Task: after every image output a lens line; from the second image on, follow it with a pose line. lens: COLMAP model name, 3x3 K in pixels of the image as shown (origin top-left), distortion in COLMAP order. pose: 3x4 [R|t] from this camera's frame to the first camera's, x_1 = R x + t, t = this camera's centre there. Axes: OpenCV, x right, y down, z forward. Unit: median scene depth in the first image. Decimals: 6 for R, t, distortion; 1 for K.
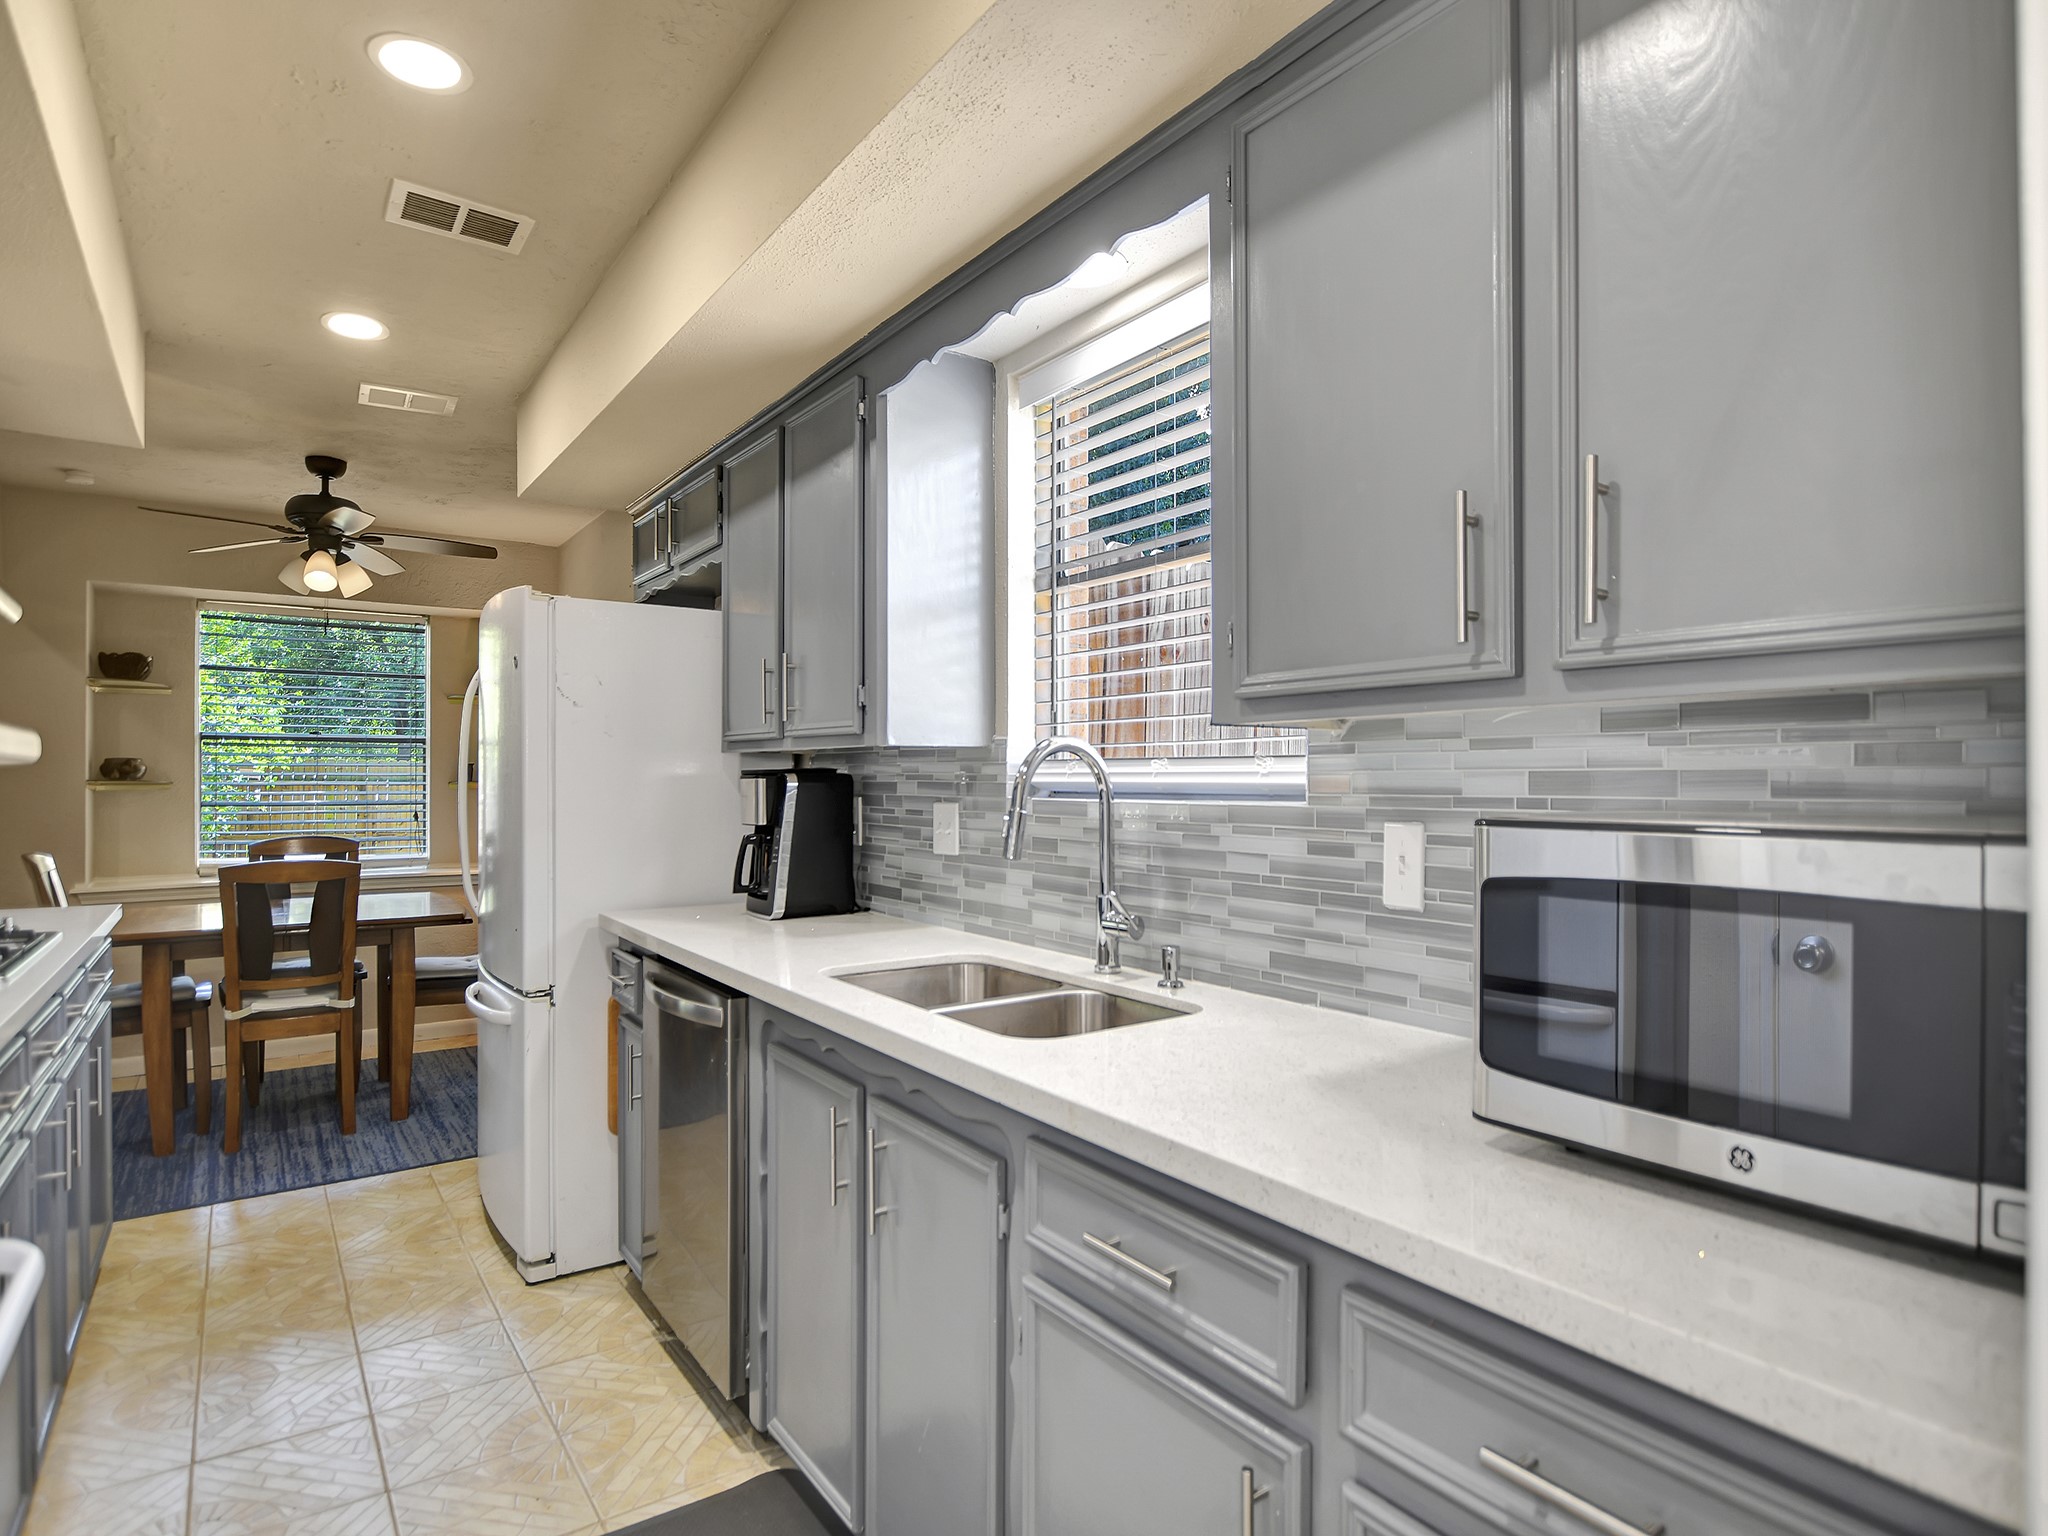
lens RADIAL K [[1057.2, 0, 1032.1], [0, 1057.2, 777.8], [0, 0, 1]] dist [-0.026386, -0.001743]
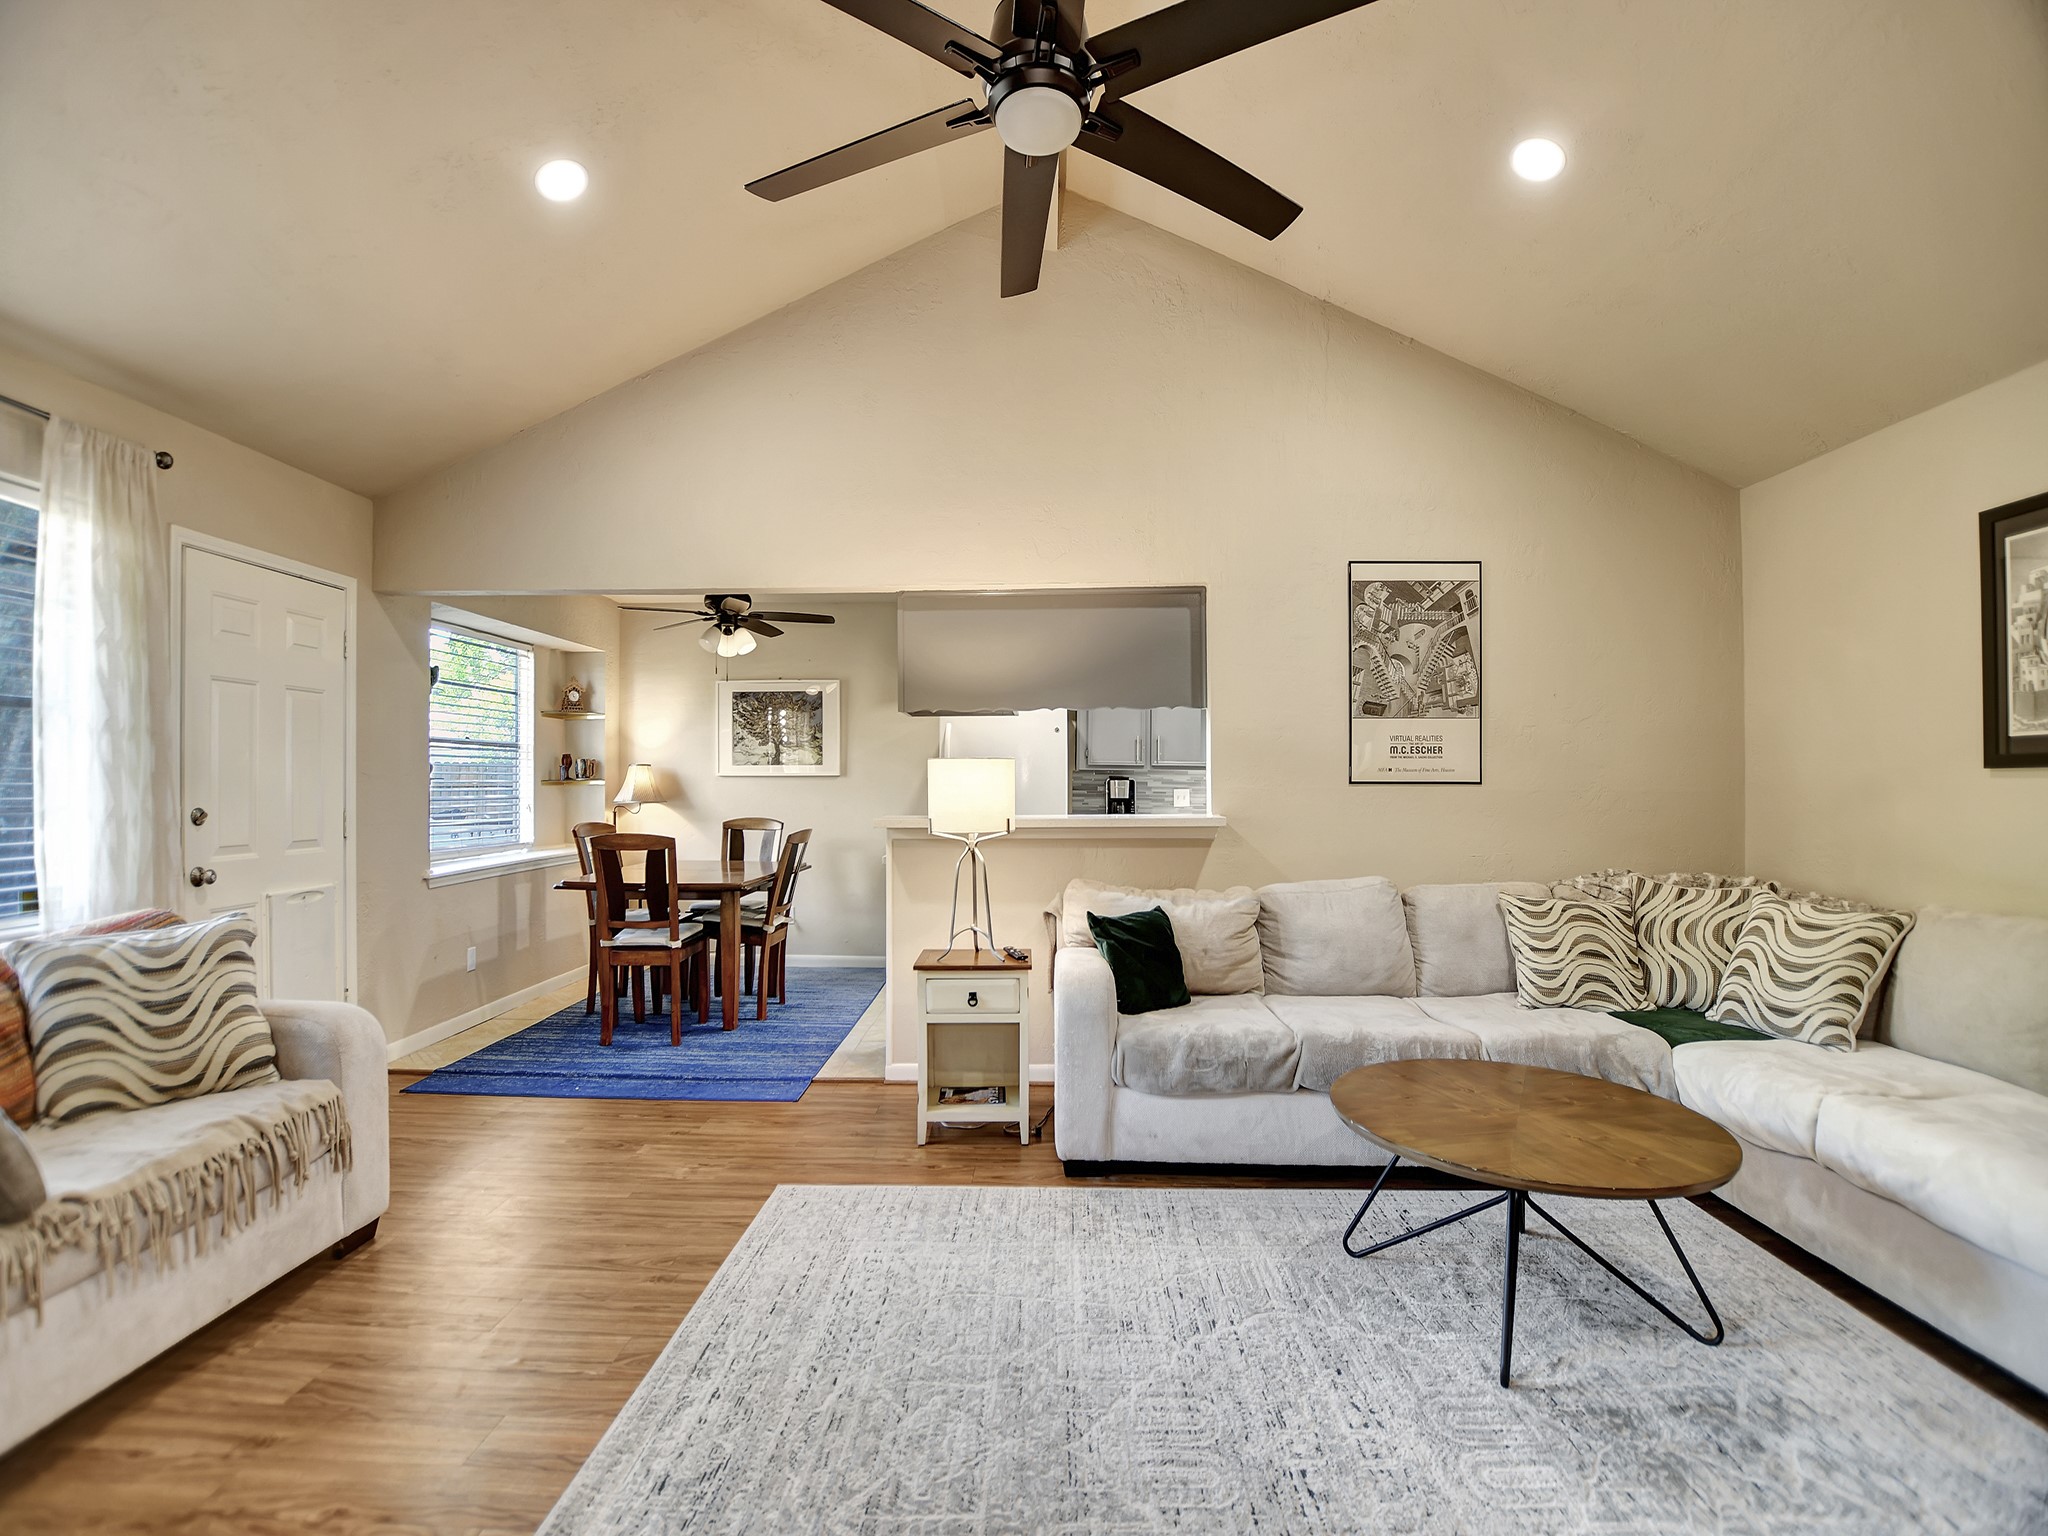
lens RADIAL K [[913.0, 0, 1022.1], [0, 913.0, 775.1], [0, 0, 1]] dist [-0.027102, 0.000904]
pose [[0.629368, 0.008228, 0.777064, -1.768541], [-0.006735, 0.999964, -0.005133, 0.001744], [-0.777078, -0.002003, 0.629401, -0.161310]]
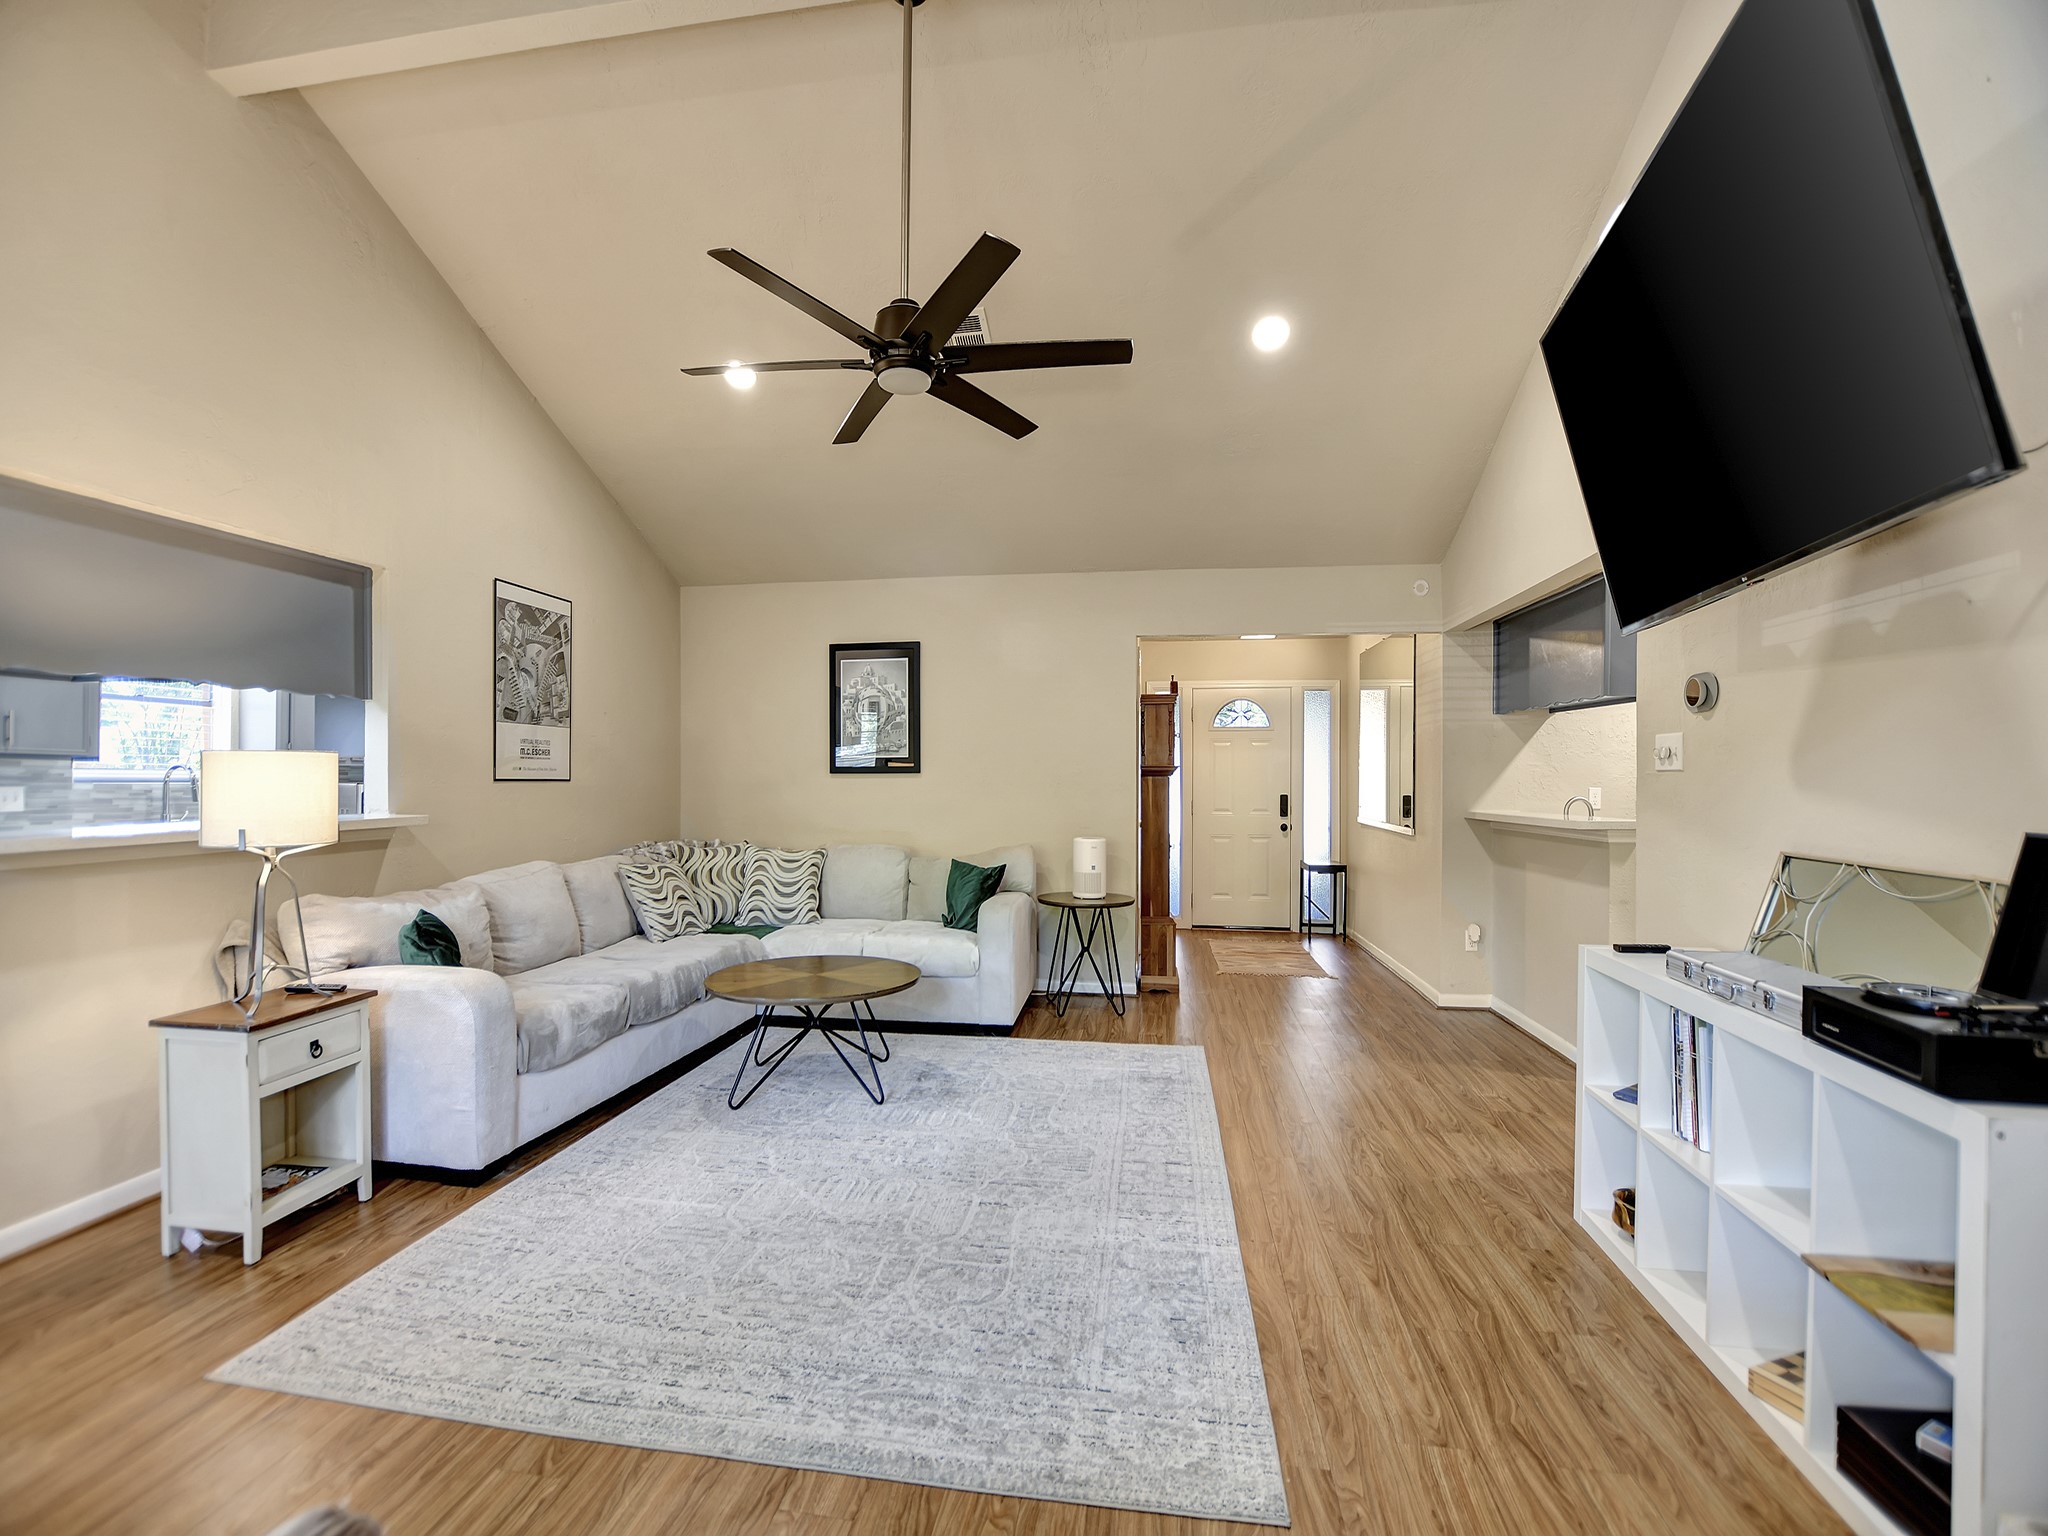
lens RADIAL K [[913.0, 0, 1021.7], [0, 913.0, 777.1], [0, 0, 1]] dist [-0.027102, 0.000904]
pose [[-0.704582, 0.000673, 0.709622, -2.022909], [-0.008169, 0.999926, -0.009059, 0.003935], [-0.709575, -0.012179, -0.704525, 0.621034]]
